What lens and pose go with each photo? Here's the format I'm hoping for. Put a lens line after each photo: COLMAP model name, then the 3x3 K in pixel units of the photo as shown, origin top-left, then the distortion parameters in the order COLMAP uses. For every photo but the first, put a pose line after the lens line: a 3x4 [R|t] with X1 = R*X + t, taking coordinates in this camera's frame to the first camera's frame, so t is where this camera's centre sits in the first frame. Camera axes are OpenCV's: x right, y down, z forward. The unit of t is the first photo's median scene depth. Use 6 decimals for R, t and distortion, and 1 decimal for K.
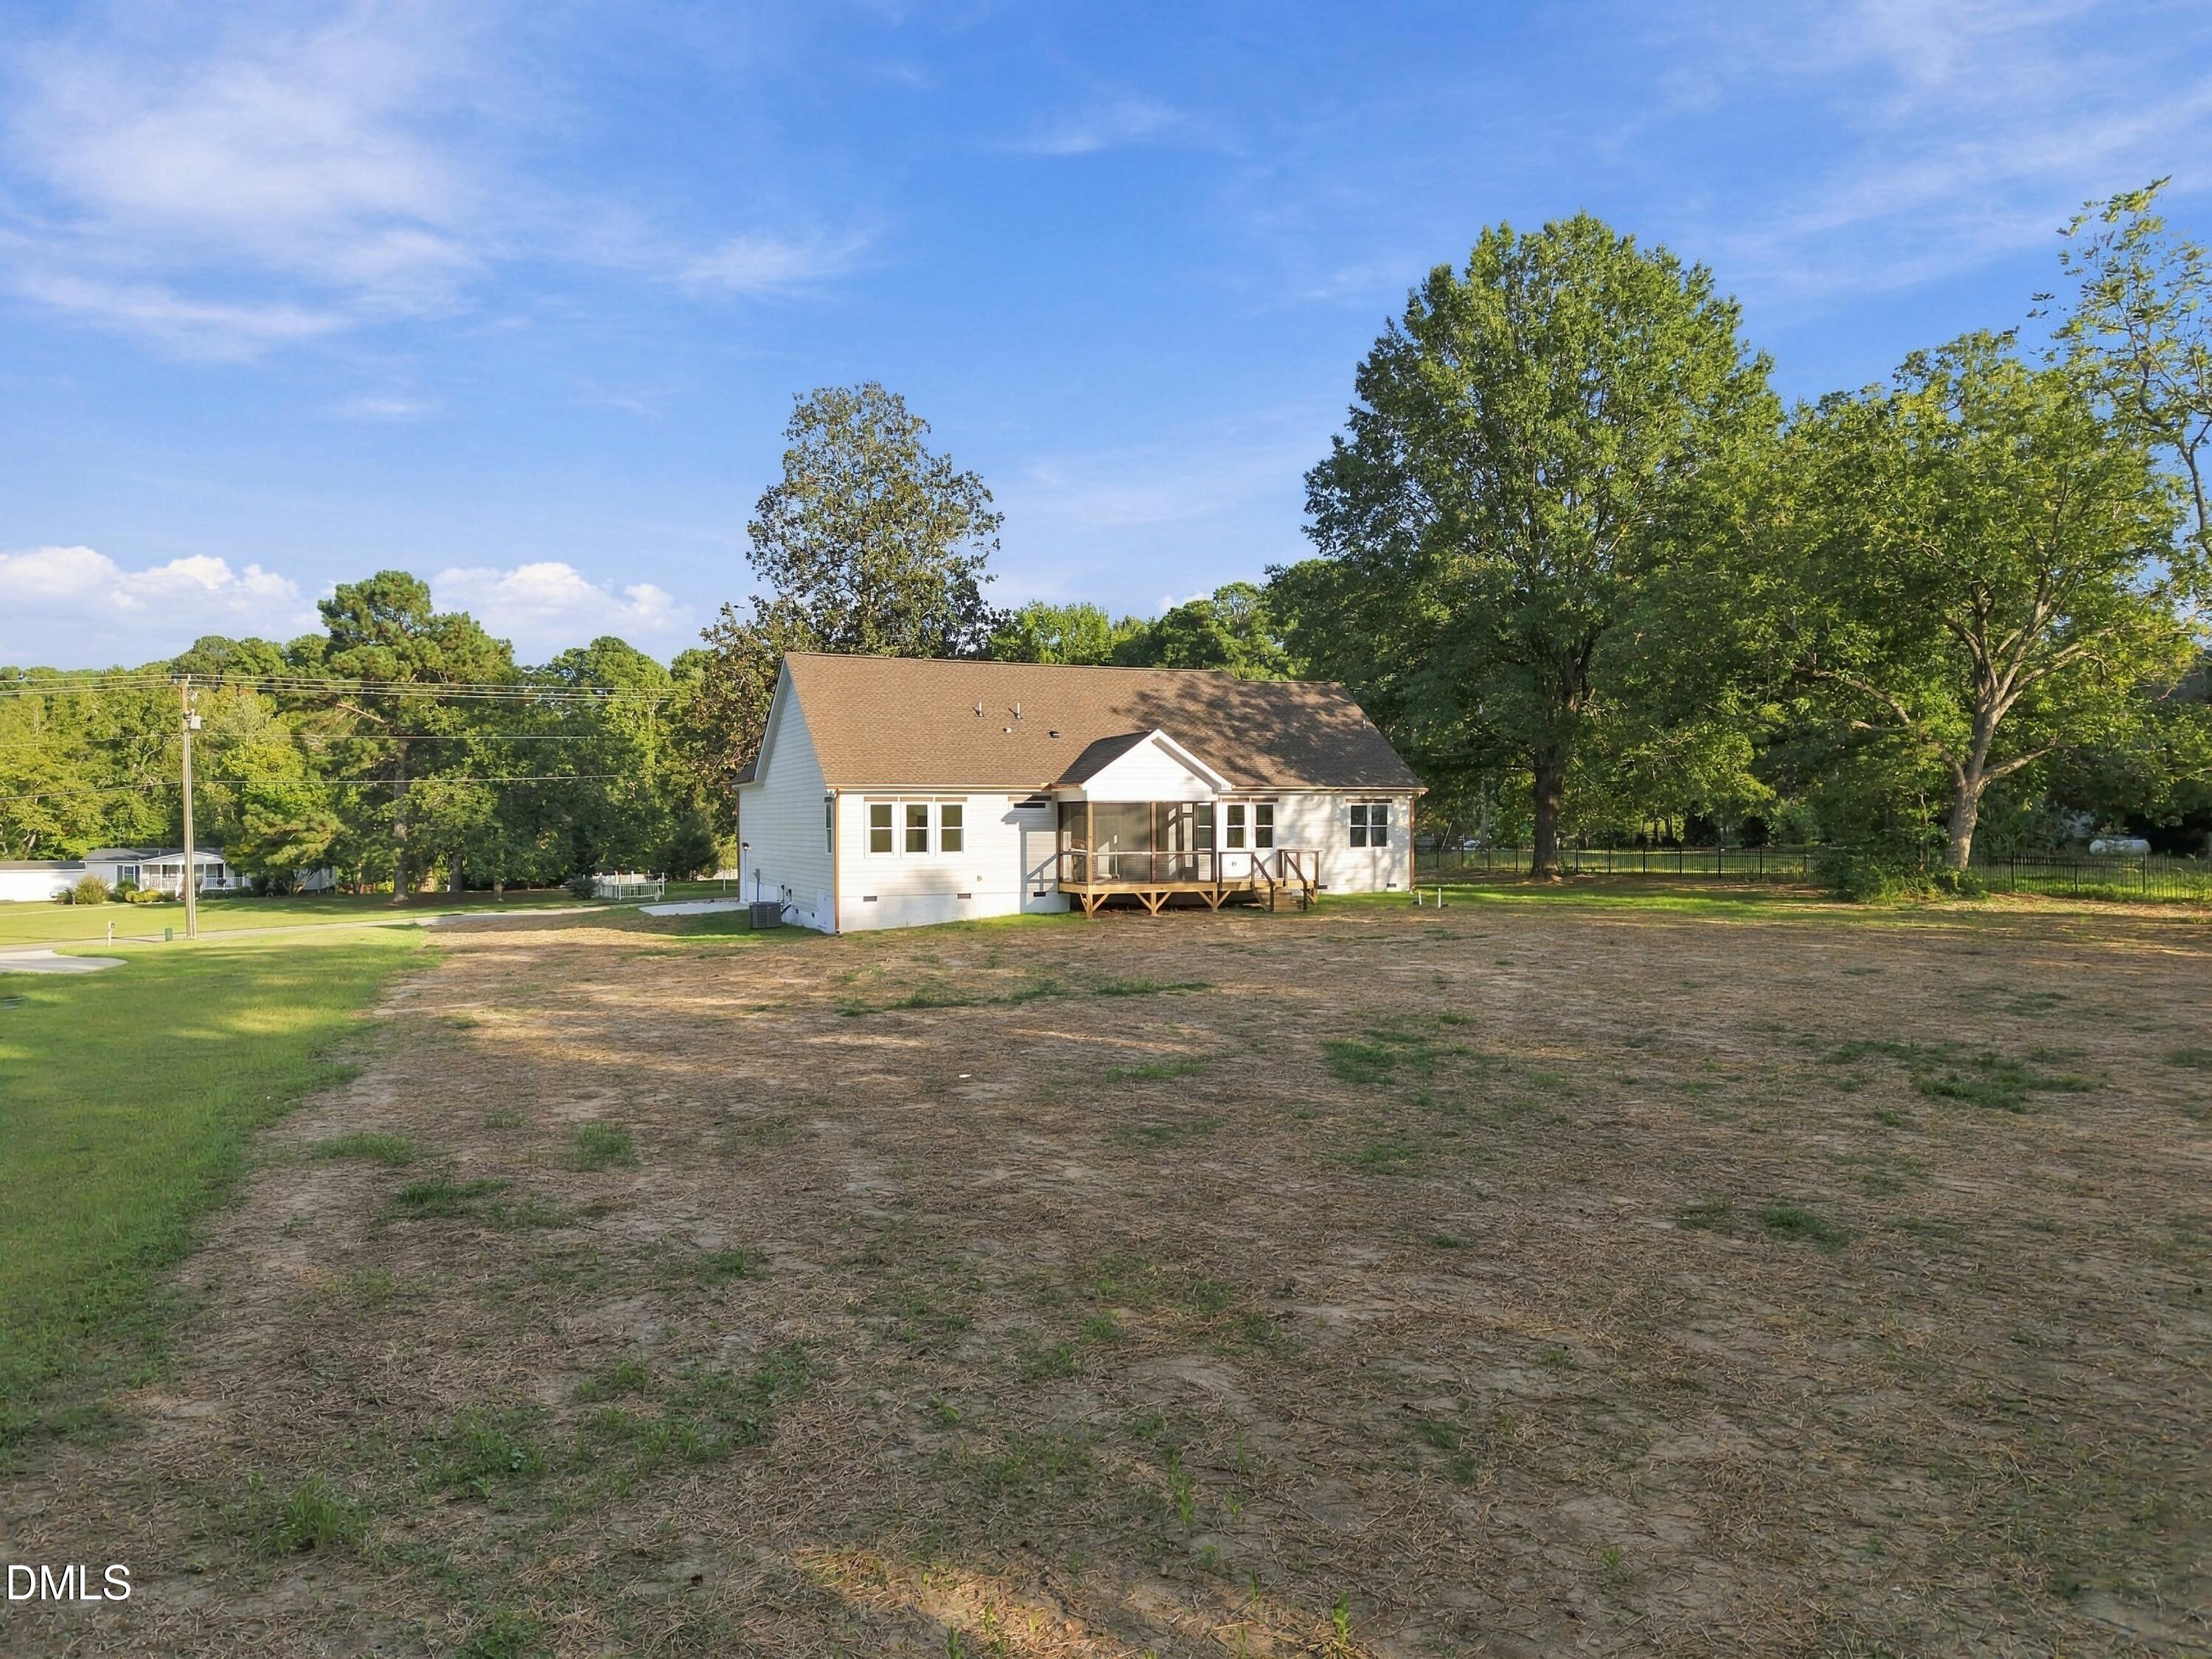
lens RADIAL K [[1434.2, 0, 1106.0], [0, 1434.2, 829.5], [0, 0, 1]] dist [-0.006162, -0.004066]
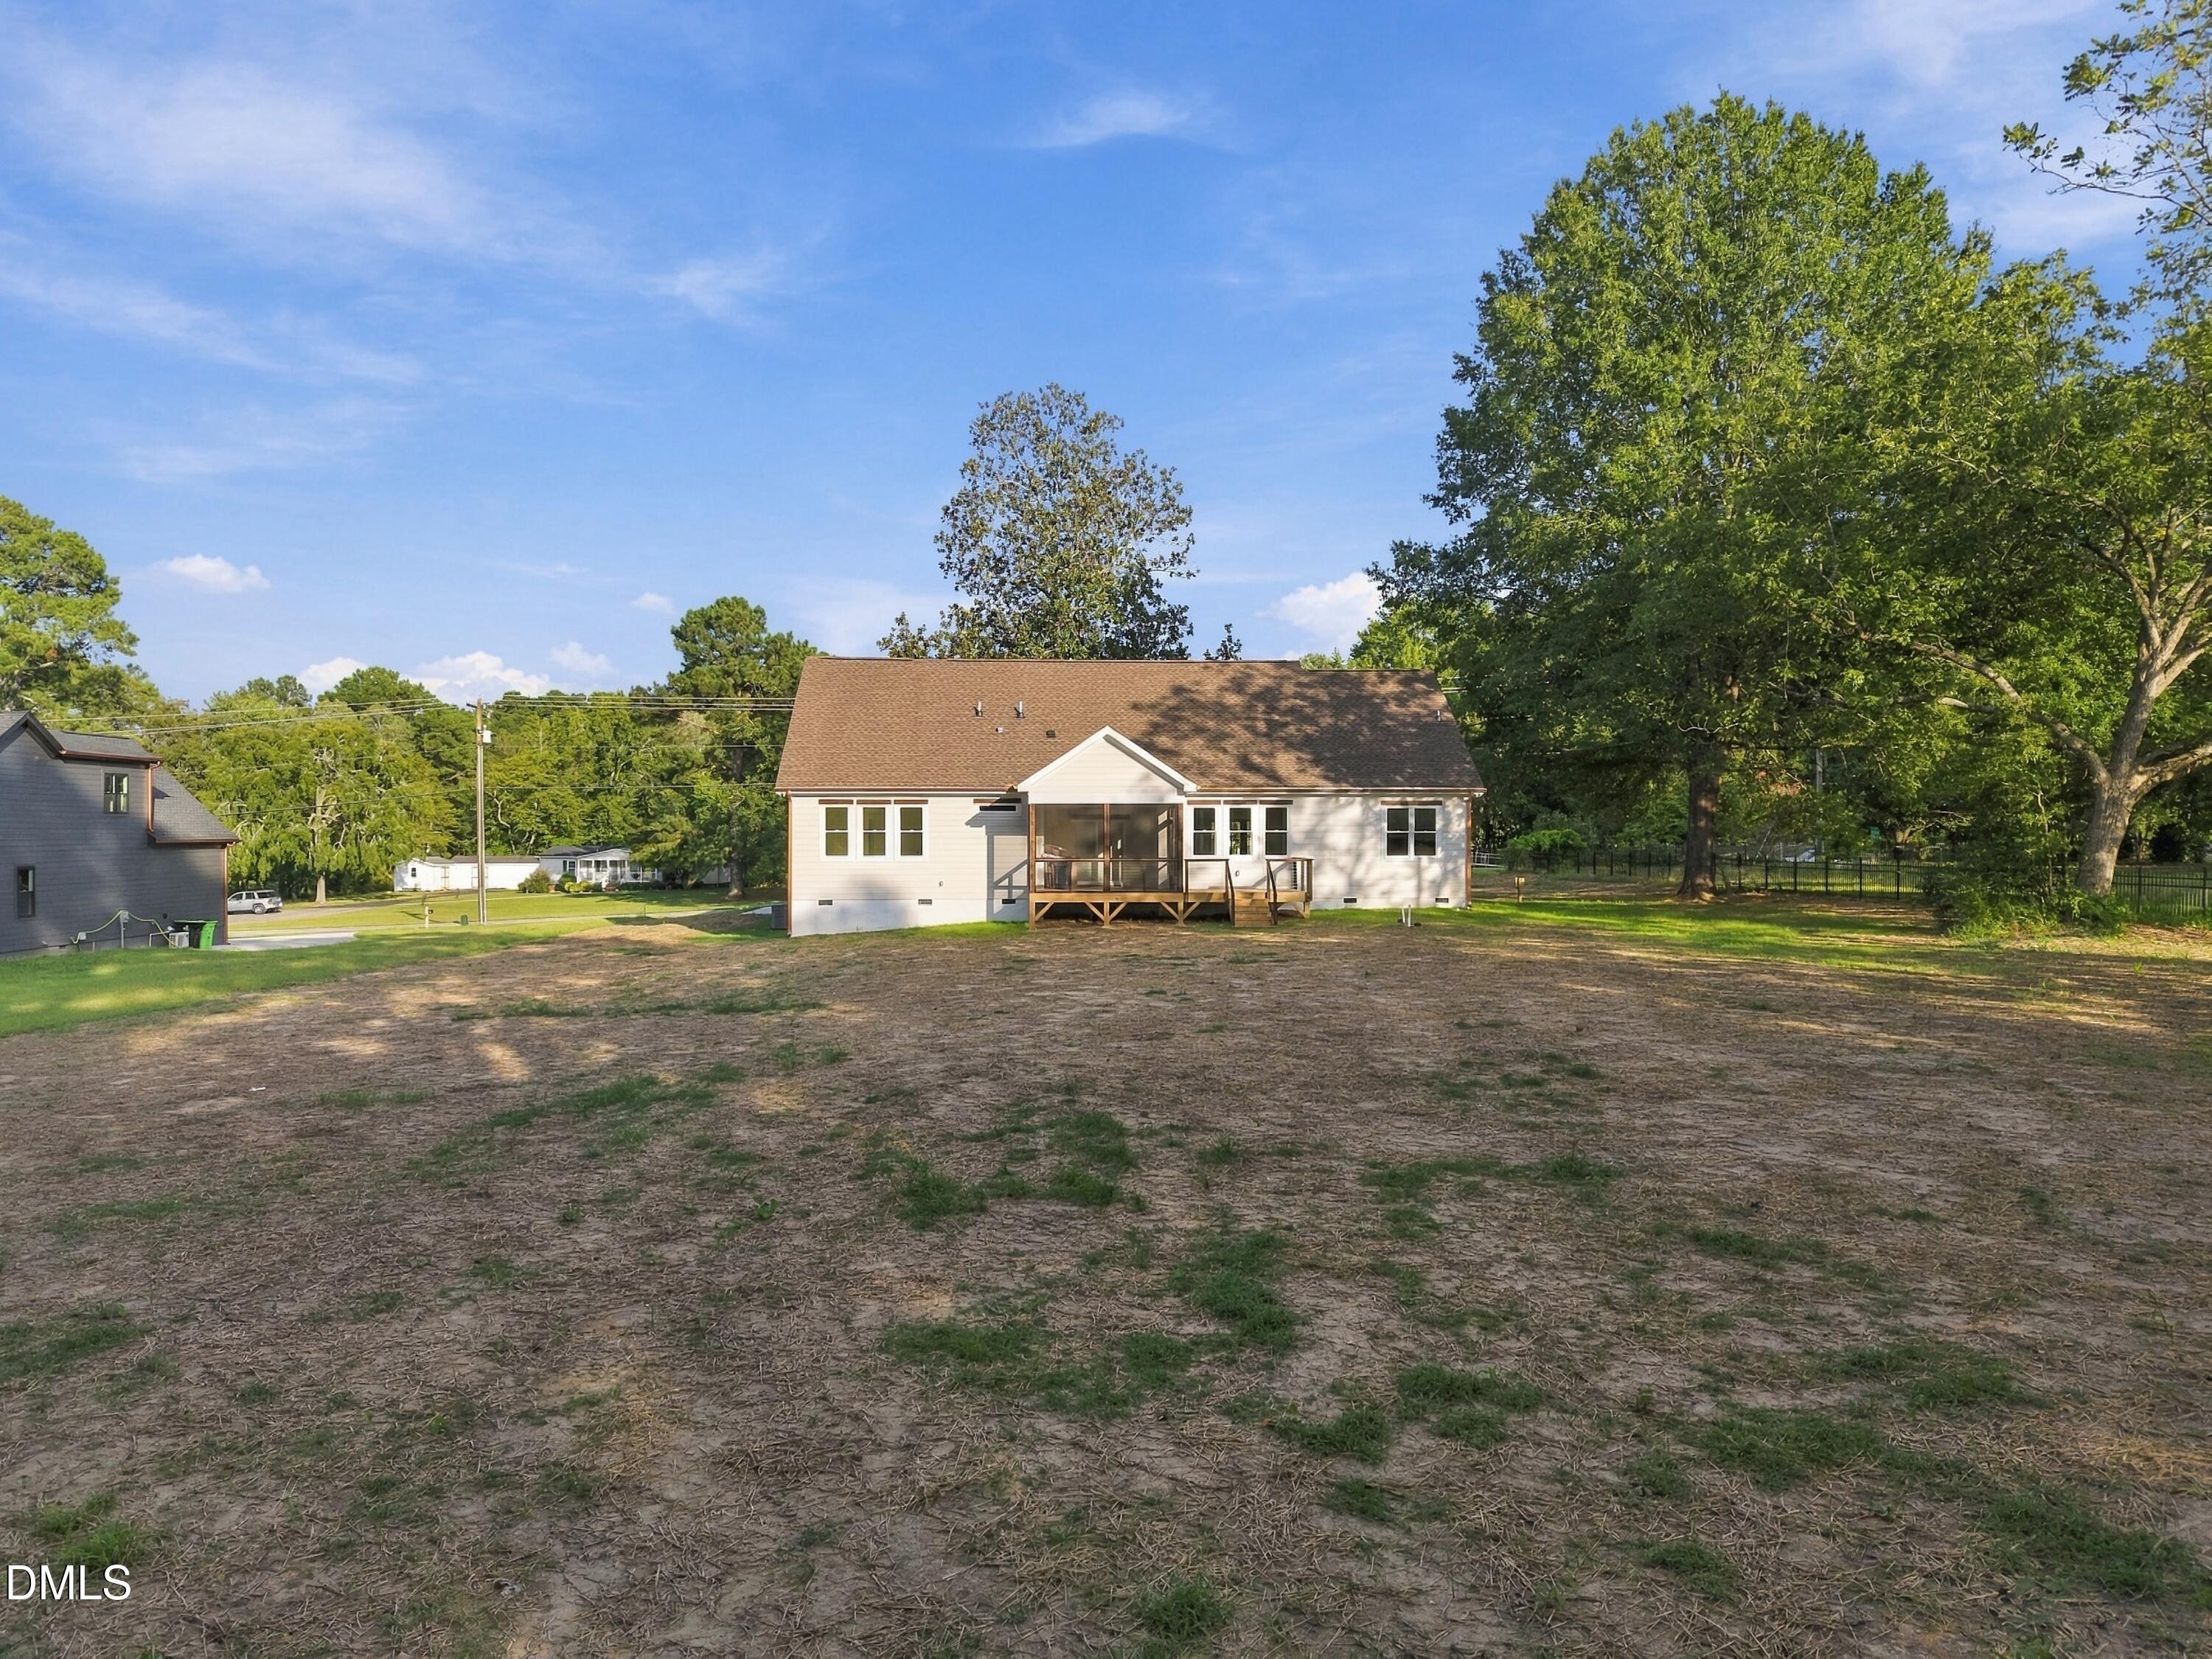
lens RADIAL K [[1434.2, 0, 1106.0], [0, 1434.2, 829.5], [0, 0, 1]] dist [-0.006162, -0.004066]
pose [[0.943745, 0.004677, -0.330642, 0.304988], [-0.005618, 0.999982, -0.001891, -0.001059], [0.330627, 0.003643, 0.943754, 0.111892]]
